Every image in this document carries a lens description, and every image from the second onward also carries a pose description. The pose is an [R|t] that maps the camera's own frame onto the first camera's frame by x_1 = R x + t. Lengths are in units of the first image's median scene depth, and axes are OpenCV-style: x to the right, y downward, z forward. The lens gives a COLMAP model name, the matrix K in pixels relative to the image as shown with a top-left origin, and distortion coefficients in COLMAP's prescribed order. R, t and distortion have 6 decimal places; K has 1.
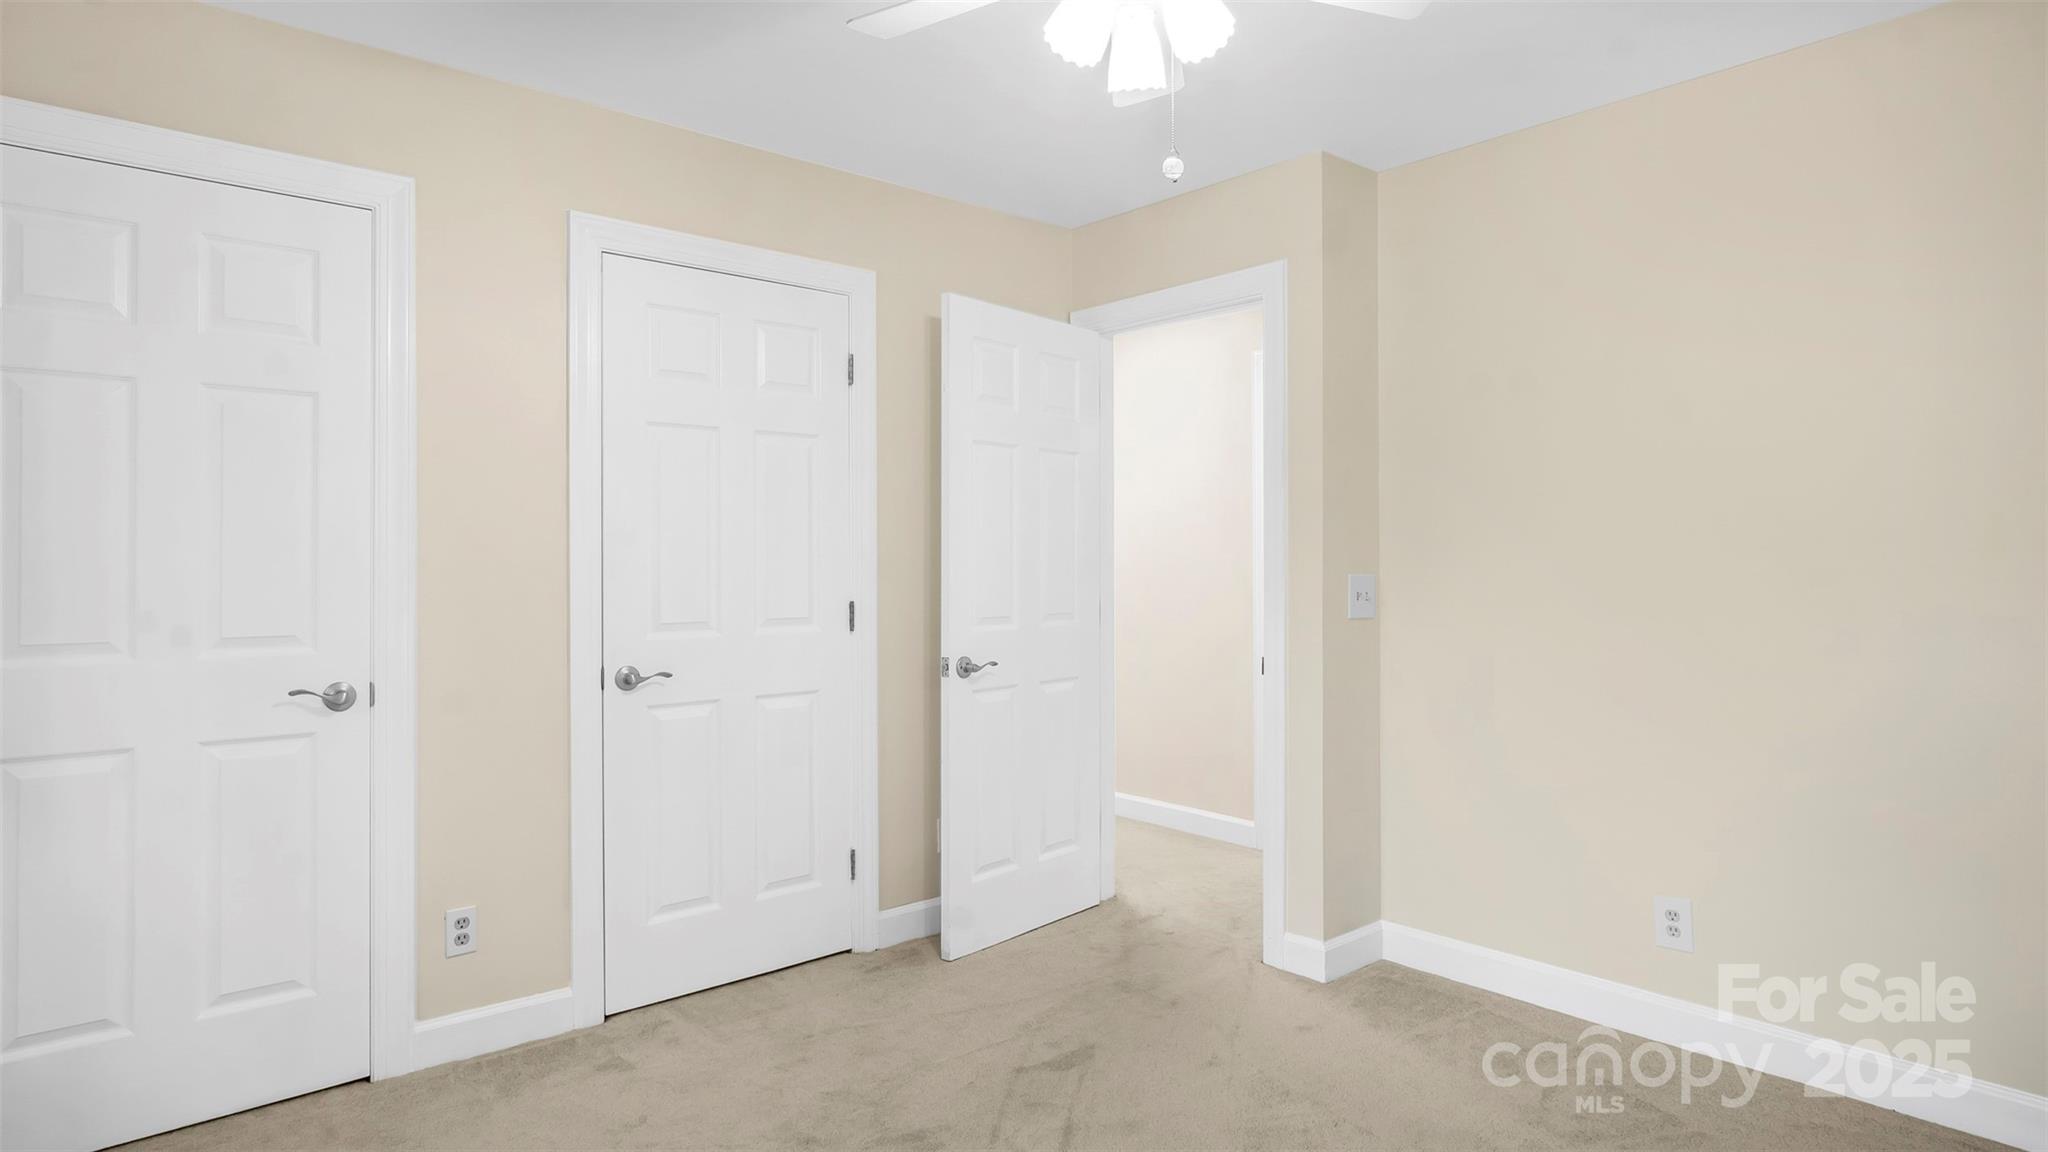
lens RADIAL K [[1108.6, 0, 1023.2], [0, 1108.6, 570.6], [0, 0, 1]] dist [0.006604, 0.000413]
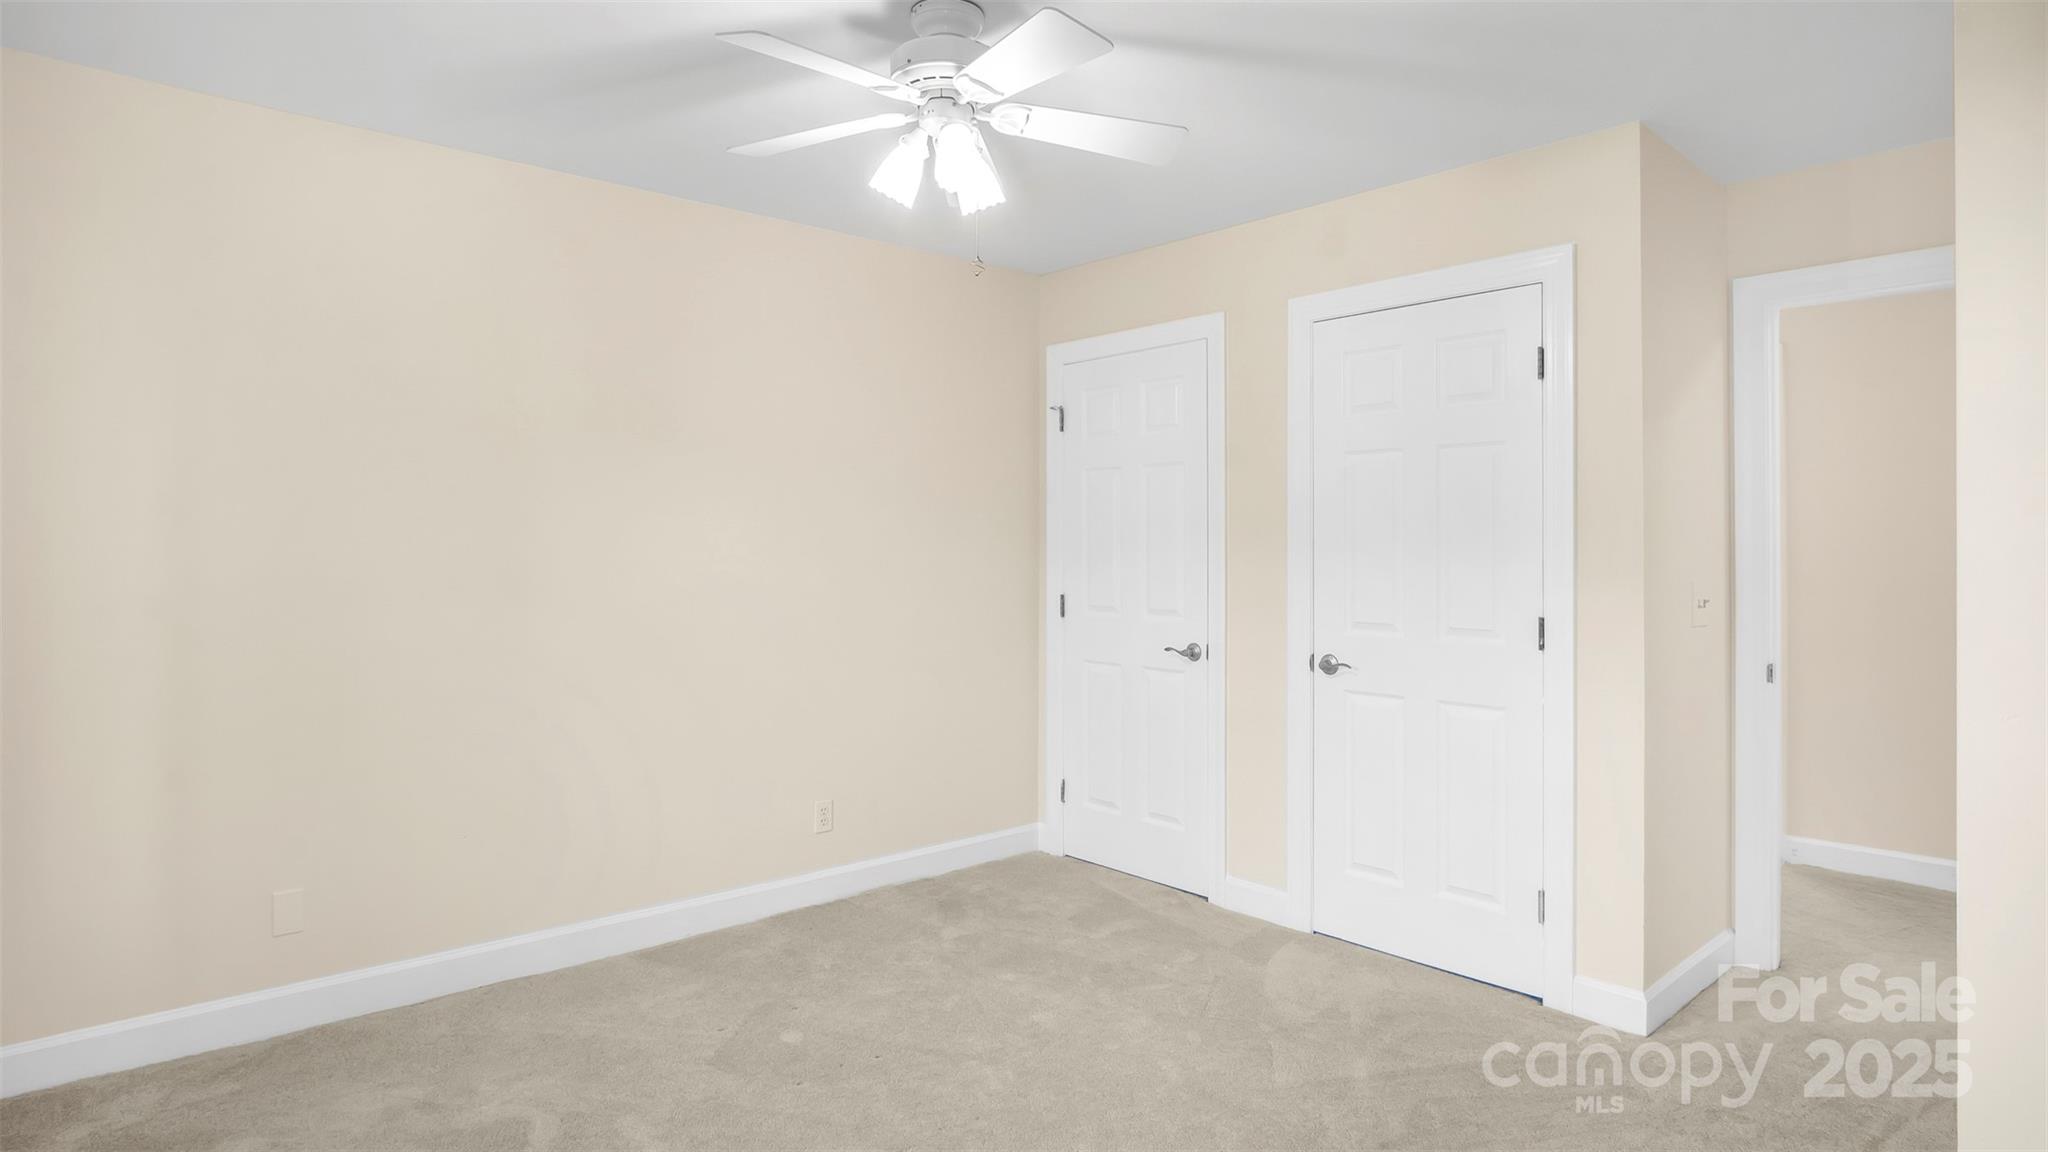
lens RADIAL K [[1108.6, 0, 1024.9], [0, 1108.6, 571.2], [0, 0, 1]] dist [0.006604, 0.000413]
pose [[0.014840, 0.019905, -0.999692, 0.909636], [-0.011036, 0.999744, 0.019743, -0.027109], [0.999829, 0.010739, 0.015056, 0.683823]]
